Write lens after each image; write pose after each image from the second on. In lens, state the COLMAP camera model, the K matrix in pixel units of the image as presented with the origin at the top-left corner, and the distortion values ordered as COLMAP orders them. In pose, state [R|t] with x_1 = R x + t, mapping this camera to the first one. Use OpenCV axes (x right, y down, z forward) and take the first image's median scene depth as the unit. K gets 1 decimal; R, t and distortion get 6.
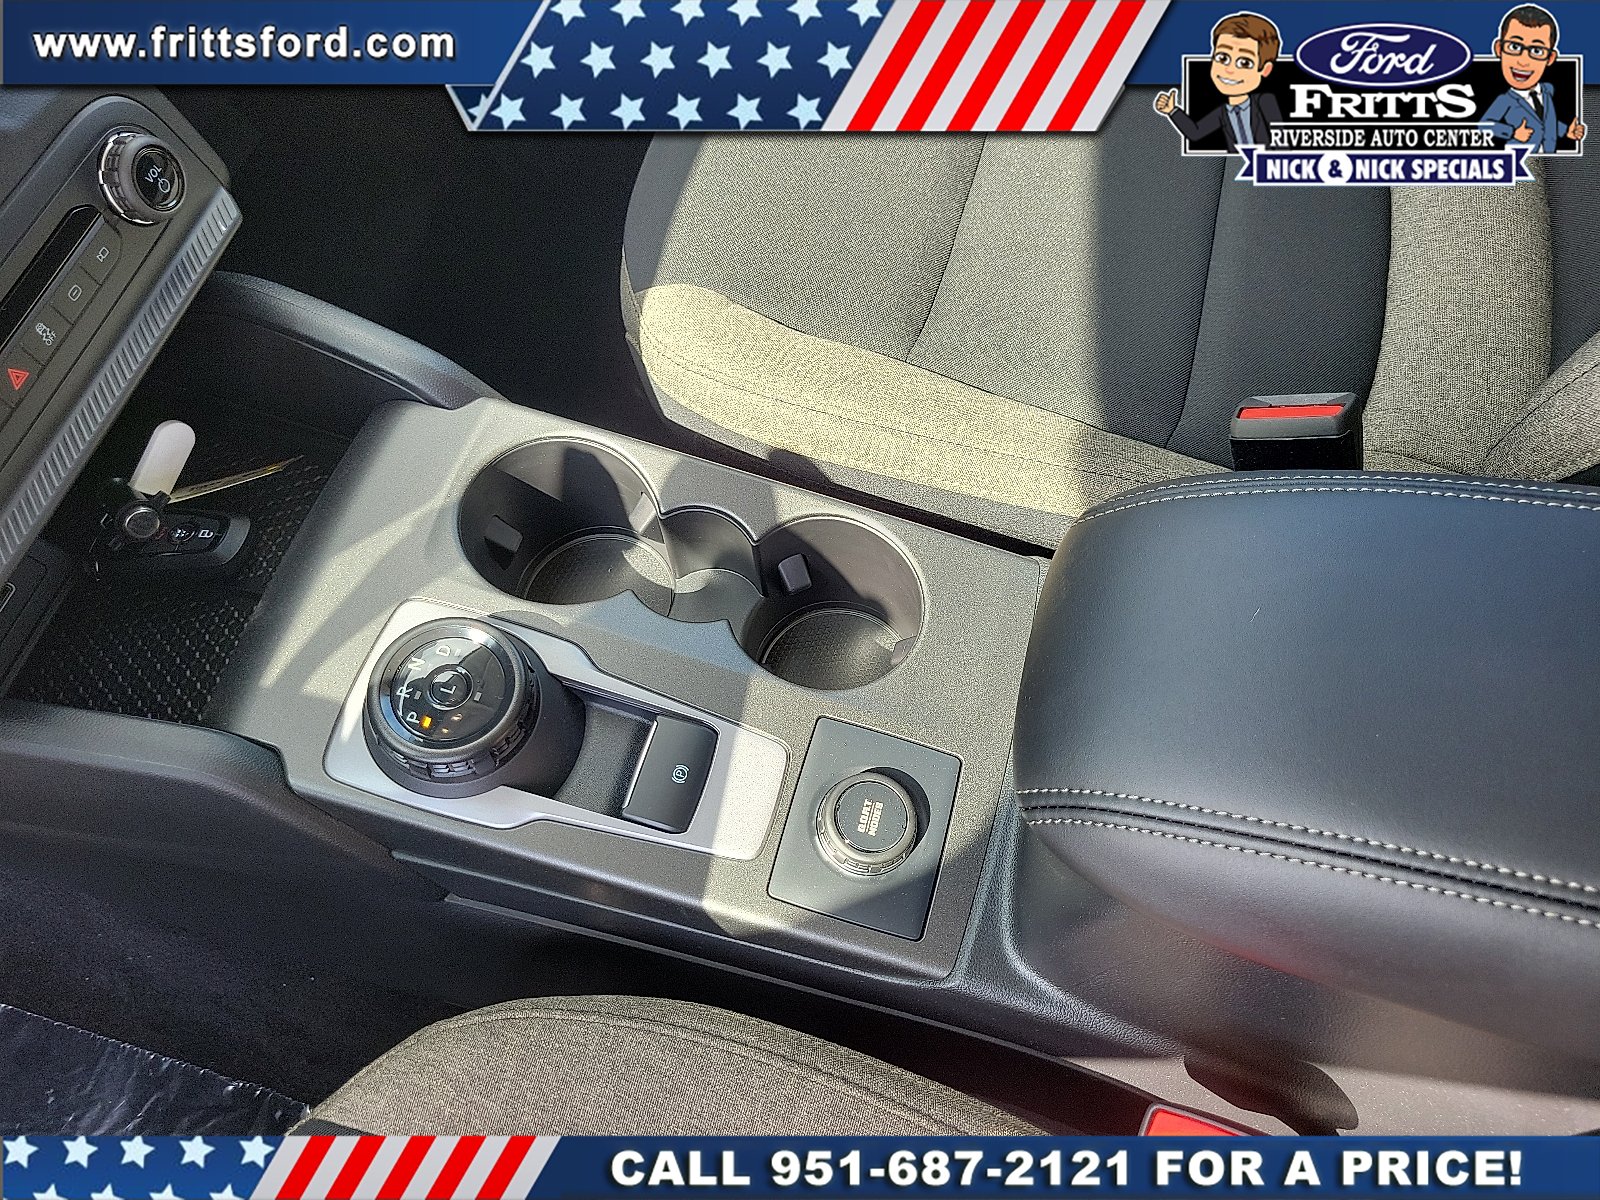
lens RADIAL K [[1226.6, 0, 790.1], [0, 1226.6, 600.8], [0, 0, 1]] dist [0.010644, -0.003041]
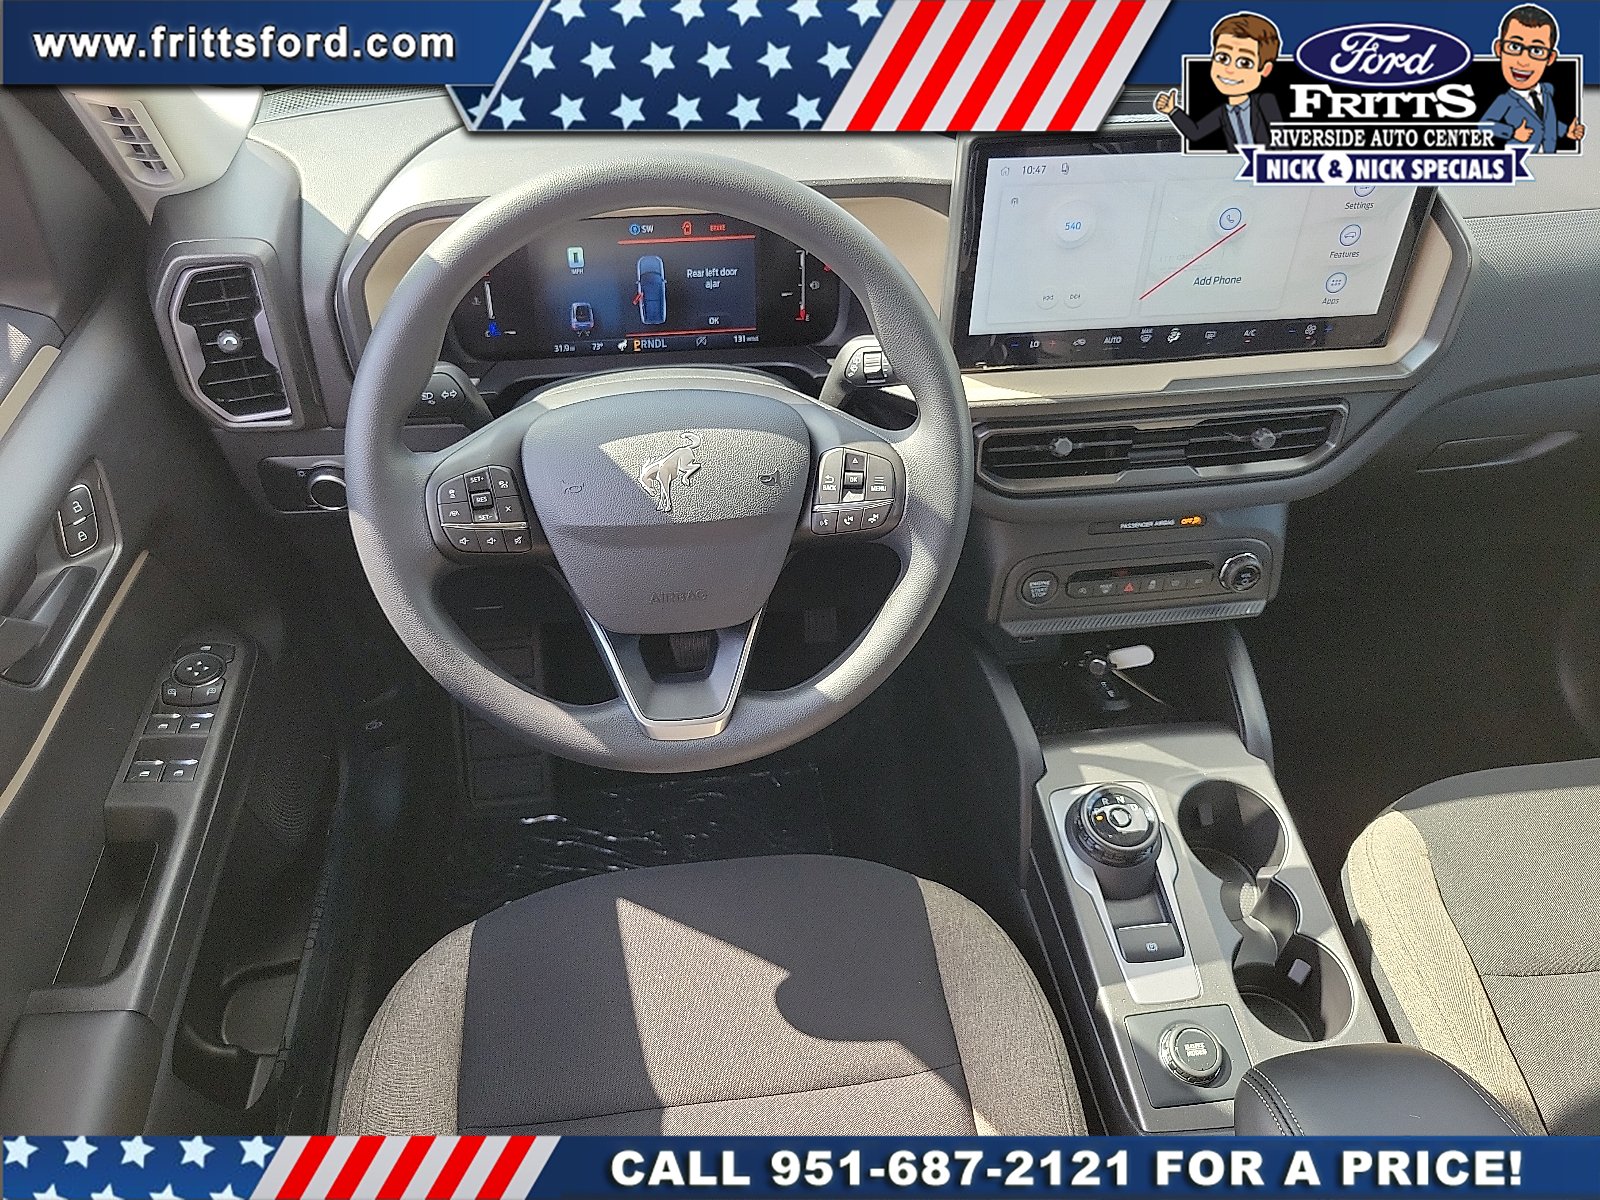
lens RADIAL K [[1226.6, 0, 790.1], [0, 1226.6, 600.8], [0, 0, 1]] dist [0.010644, -0.003041]
pose [[0.410400, 0.674980, -0.613167, 0.434988], [-0.824756, 0.561601, 0.066195, 0.164936], [0.389036, 0.478547, 0.787175, -0.848568]]
